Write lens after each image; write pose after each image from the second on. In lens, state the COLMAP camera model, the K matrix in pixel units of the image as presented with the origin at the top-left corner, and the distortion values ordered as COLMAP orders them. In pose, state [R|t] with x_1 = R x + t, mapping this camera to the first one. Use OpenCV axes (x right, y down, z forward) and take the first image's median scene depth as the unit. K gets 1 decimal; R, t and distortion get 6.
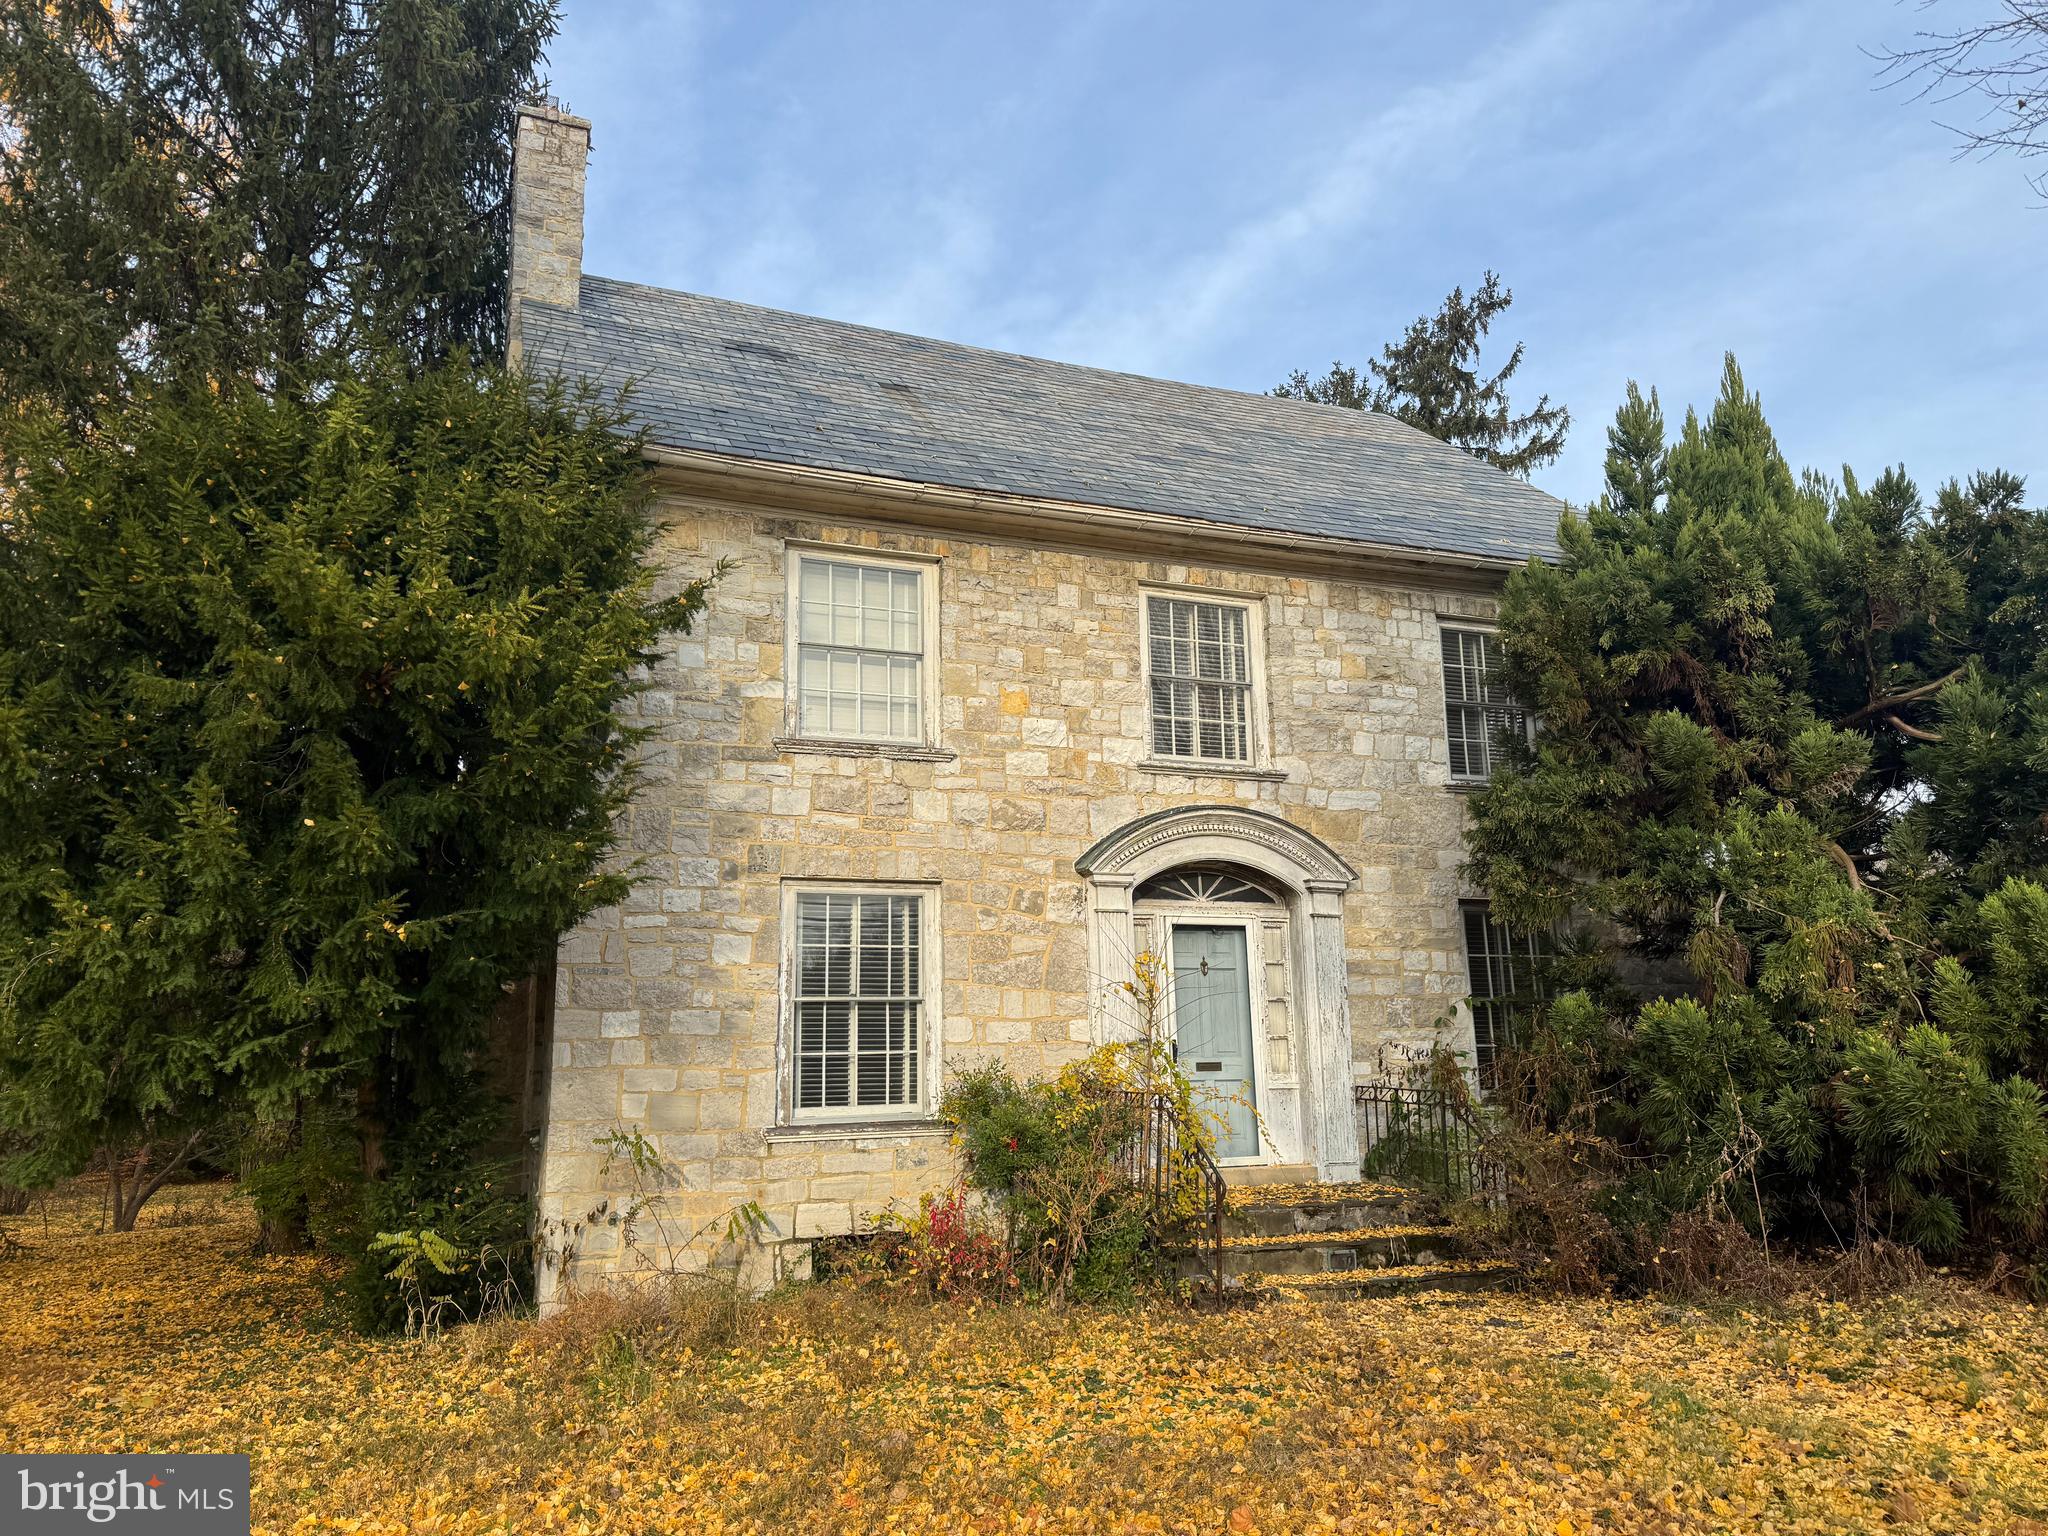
lens RADIAL K [[1426.7, 0, 1032.3], [0, 1426.7, 765.9], [0, 0, 1]] dist [0.126232, -0.135287]
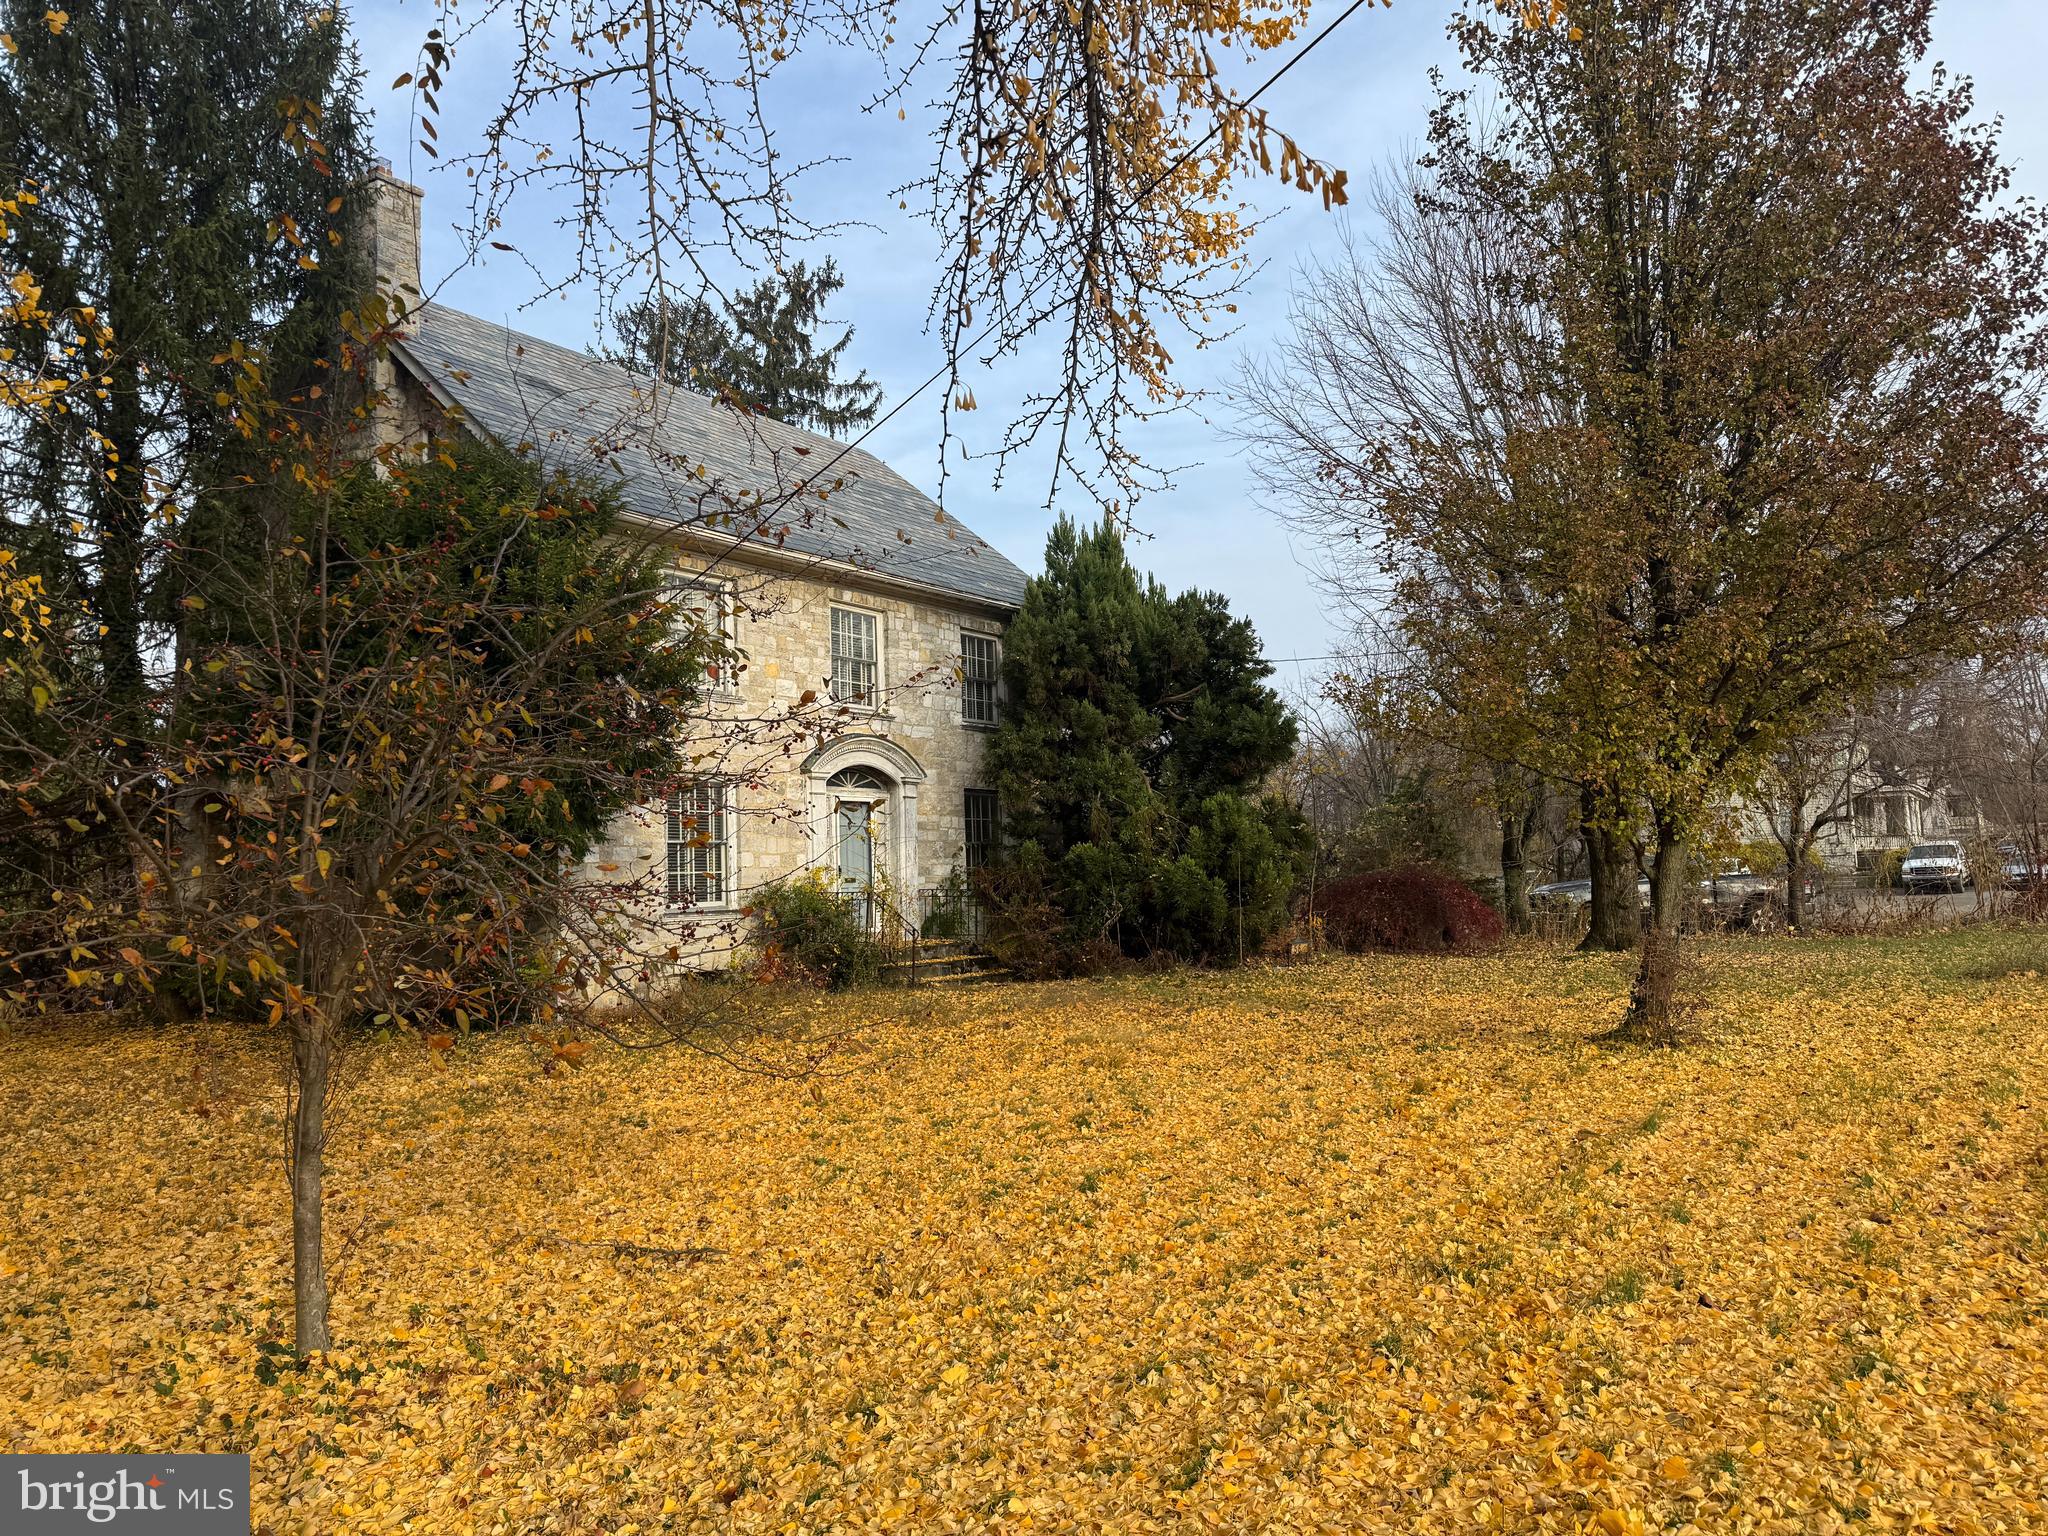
lens RADIAL K [[1426.7, 0, 1032.3], [0, 1426.7, 765.9], [0, 0, 1]] dist [0.126232, -0.135287]
pose [[0.838525, 0.038143, 0.543527, -0.663213], [-0.098381, 0.991750, 0.082179, -0.099709], [-0.535908, -0.122382, 0.835359, -0.590620]]
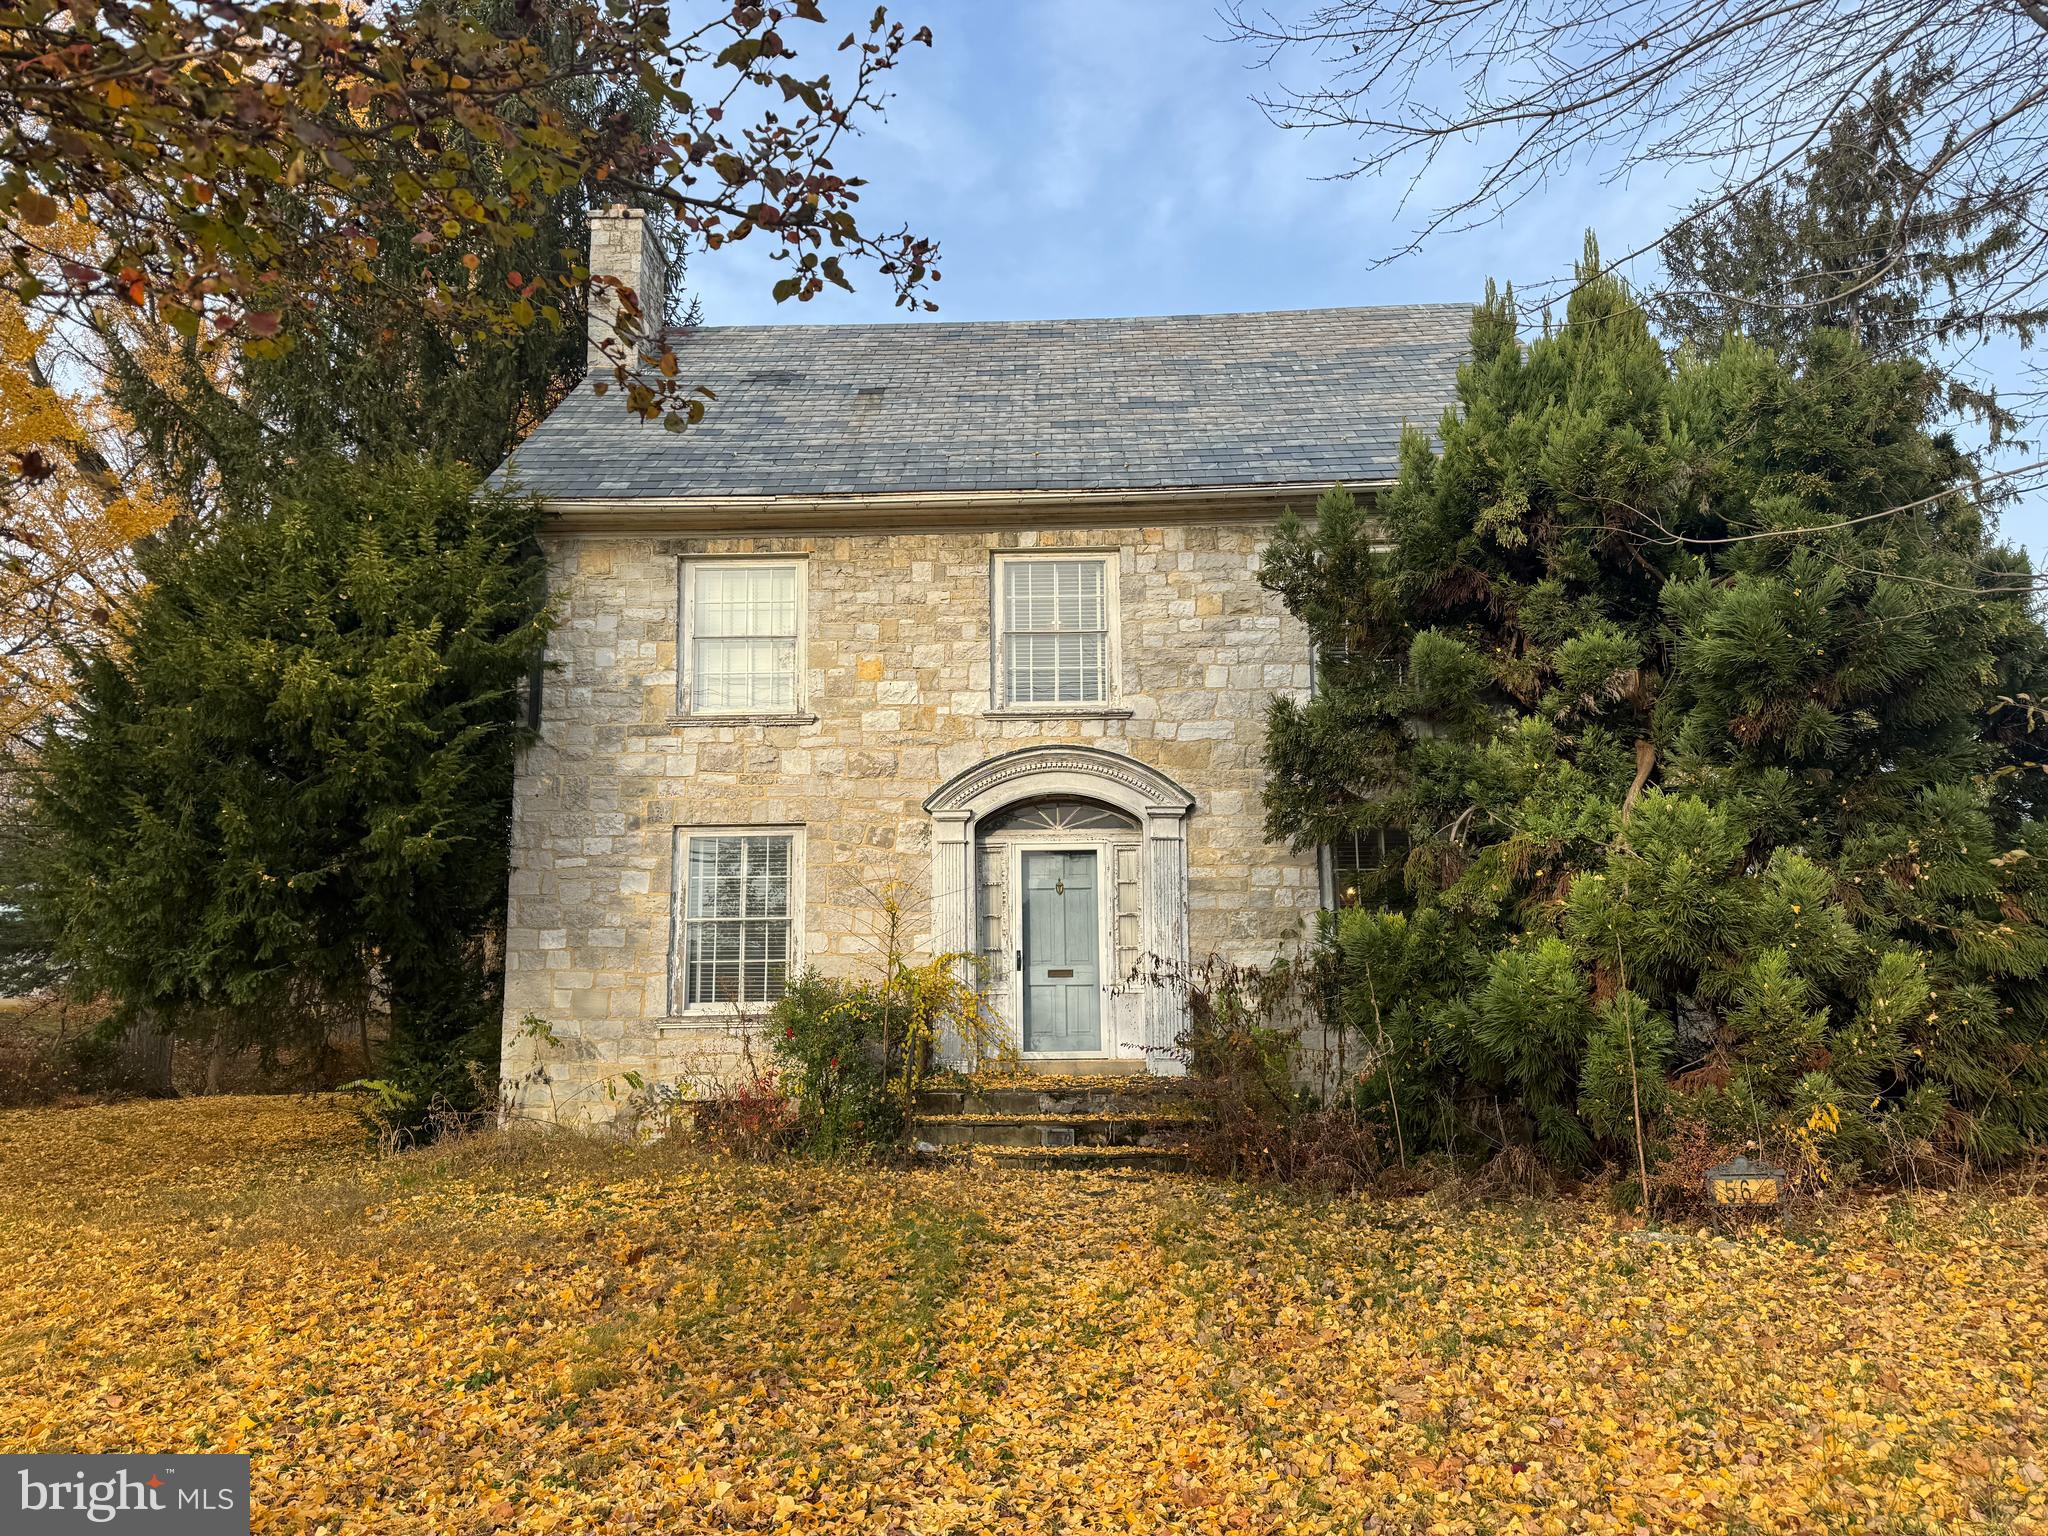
lens RADIAL K [[1426.7, 0, 1032.3], [0, 1426.7, 765.9], [0, 0, 1]] dist [0.126232, -0.135287]
pose [[0.913653, -0.048523, -0.403588, 0.575880], [0.075412, 0.995848, 0.050988, -0.015014], [0.399438, -0.077021, 0.913519, -0.036371]]
